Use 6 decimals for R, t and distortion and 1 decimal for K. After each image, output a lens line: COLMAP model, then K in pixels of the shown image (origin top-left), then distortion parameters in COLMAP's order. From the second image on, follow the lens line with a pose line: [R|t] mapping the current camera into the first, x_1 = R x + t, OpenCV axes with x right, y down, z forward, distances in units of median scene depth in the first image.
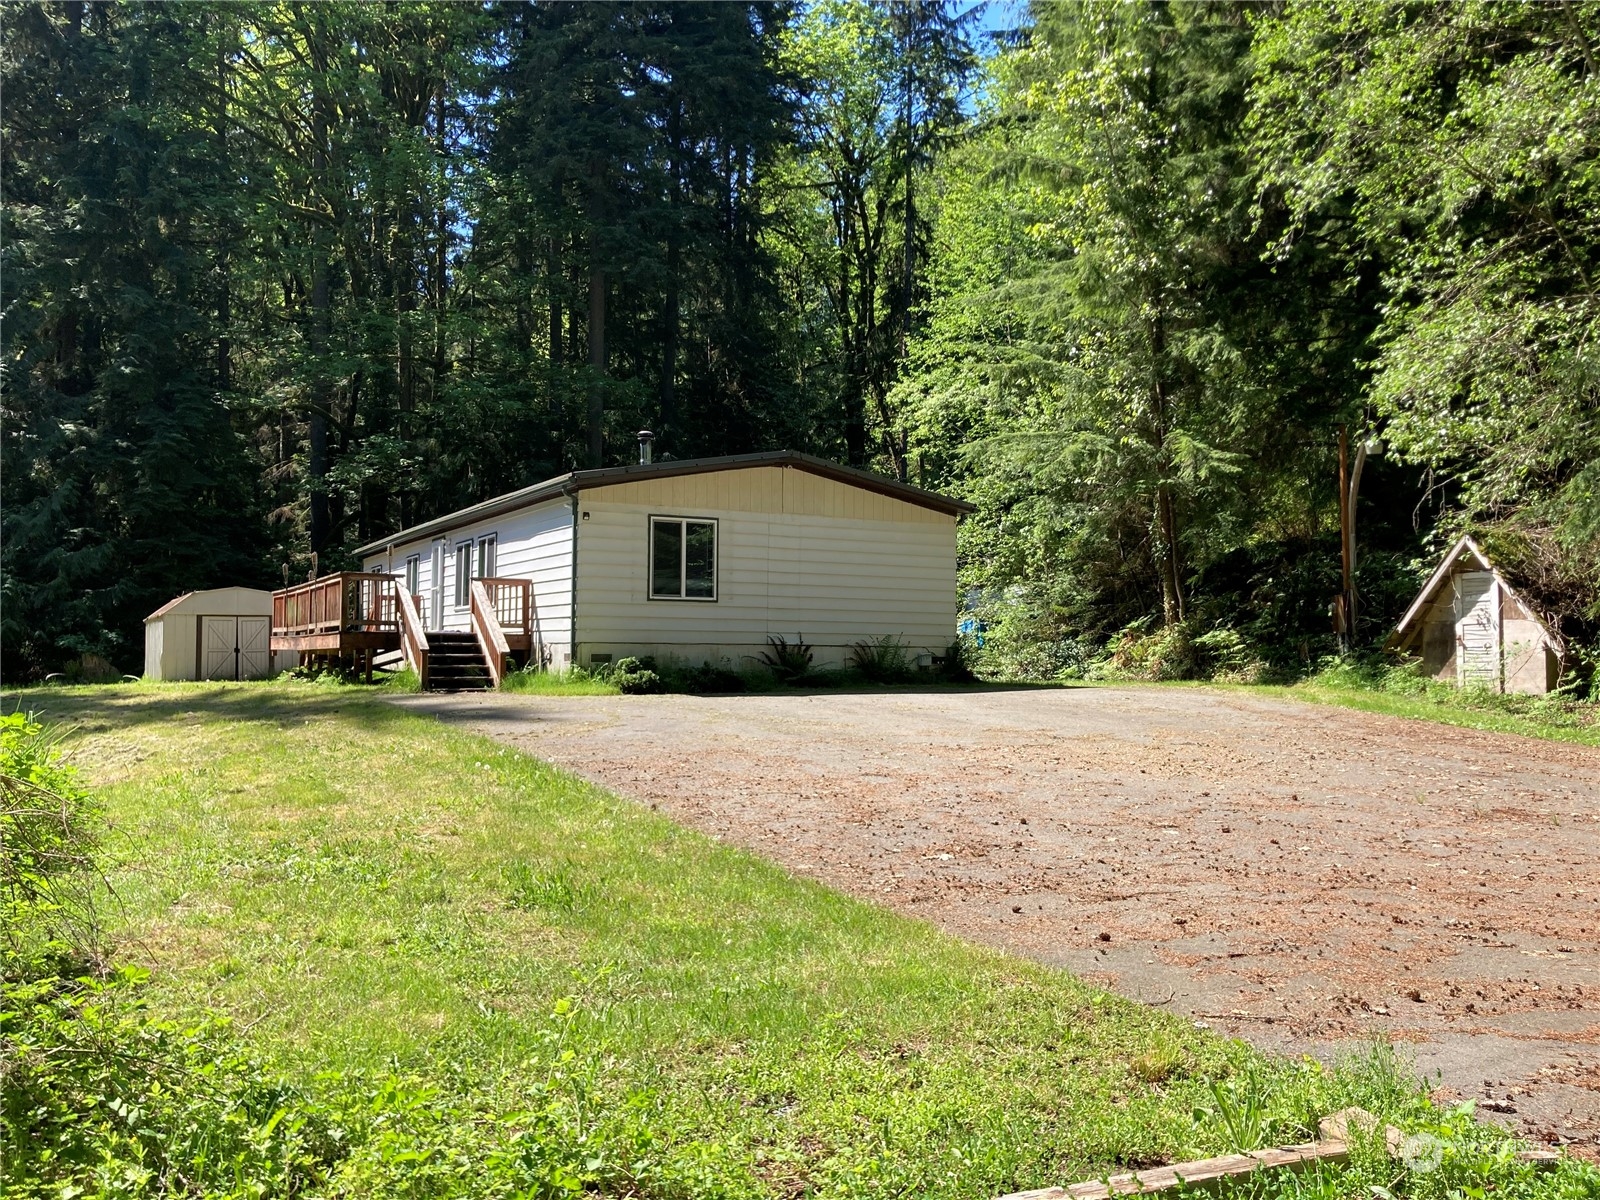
lens RADIAL K [[1314.6, 0, 796.1], [0, 1314.6, 596.5], [0, 0, 1]] dist [0.003997, 0.019072]
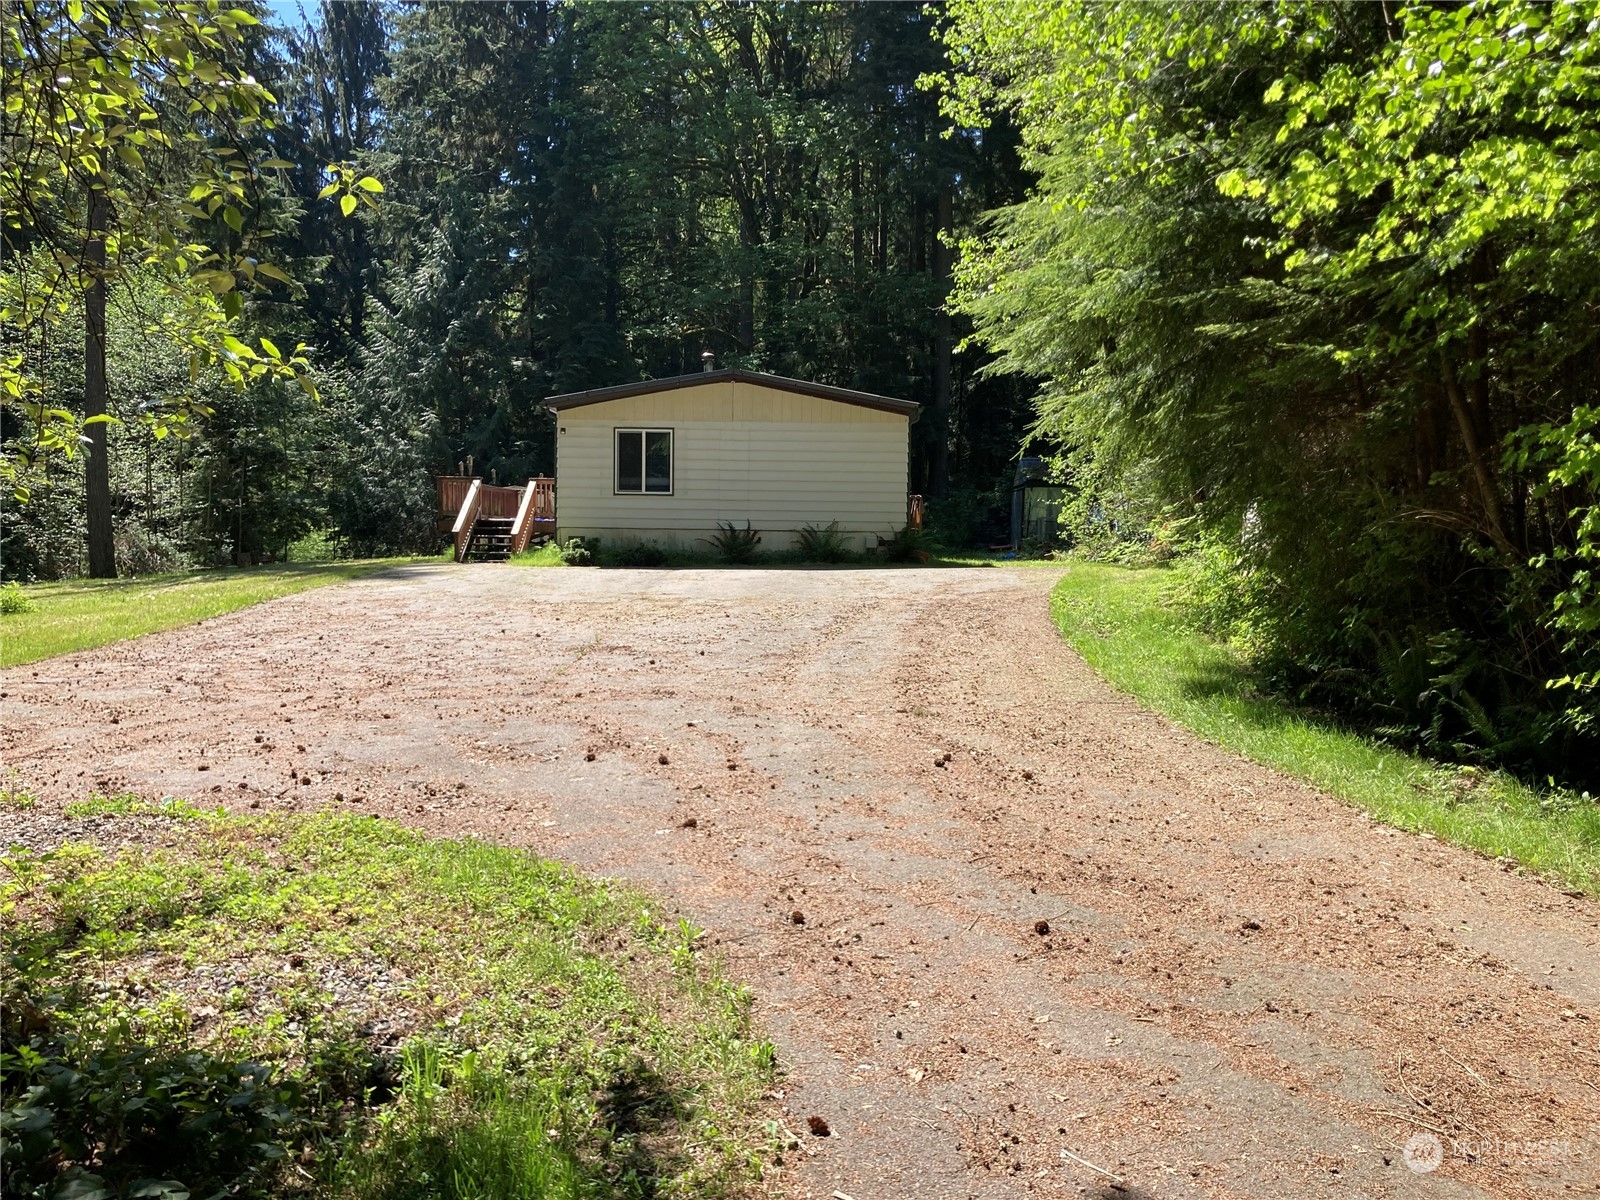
lens RADIAL K [[1314.6, 0, 795.4], [0, 1314.6, 584.4], [0, 0, 1]] dist [0.003997, 0.019072]
pose [[0.874732, 0.021076, -0.484149, 0.636191], [0.016703, 0.997149, 0.073586, -0.001373], [0.484320, -0.072454, 0.871886, -0.039565]]
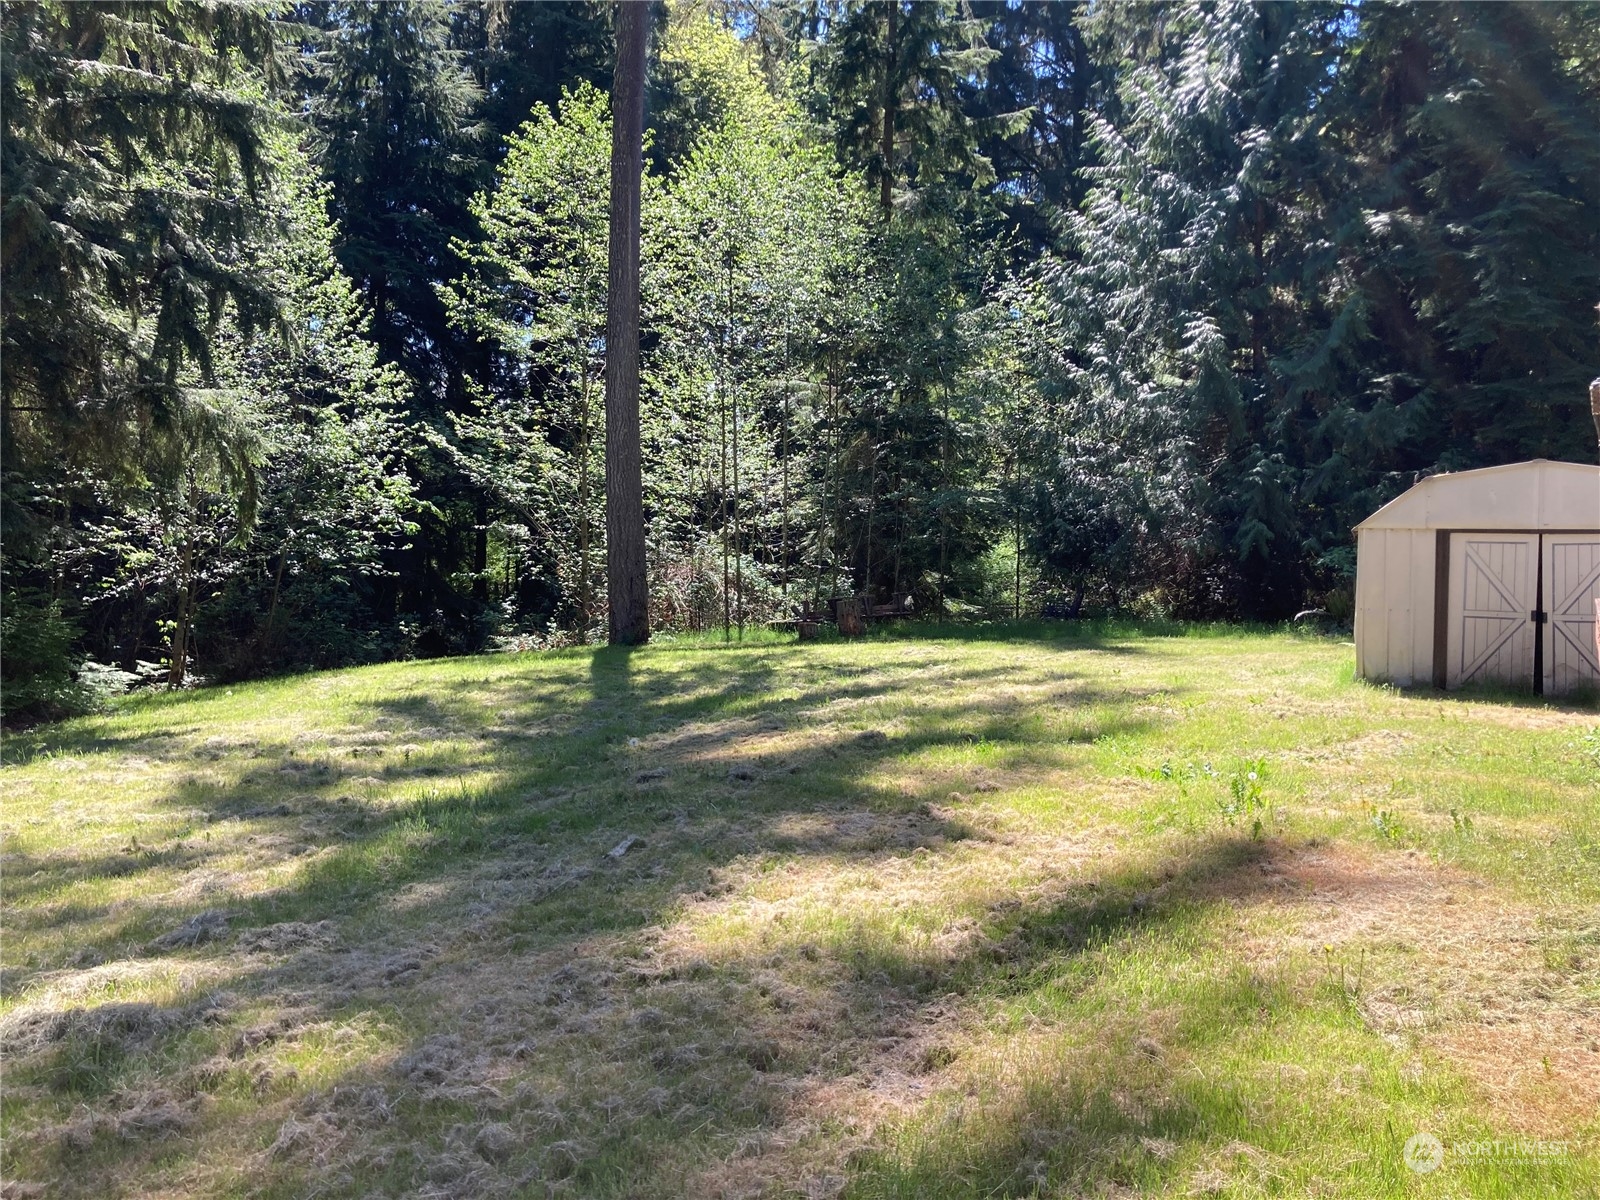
lens RADIAL K [[1314.6, 0, 802.9], [0, 1314.6, 592.0], [0, 0, 1]] dist [0.003997, 0.019072]
pose [[0.514266, 0.050922, -0.856117, -0.263017], [0.026422, 0.996821, 0.075162, -0.004277], [0.857223, -0.061274, 0.511286, 0.812166]]
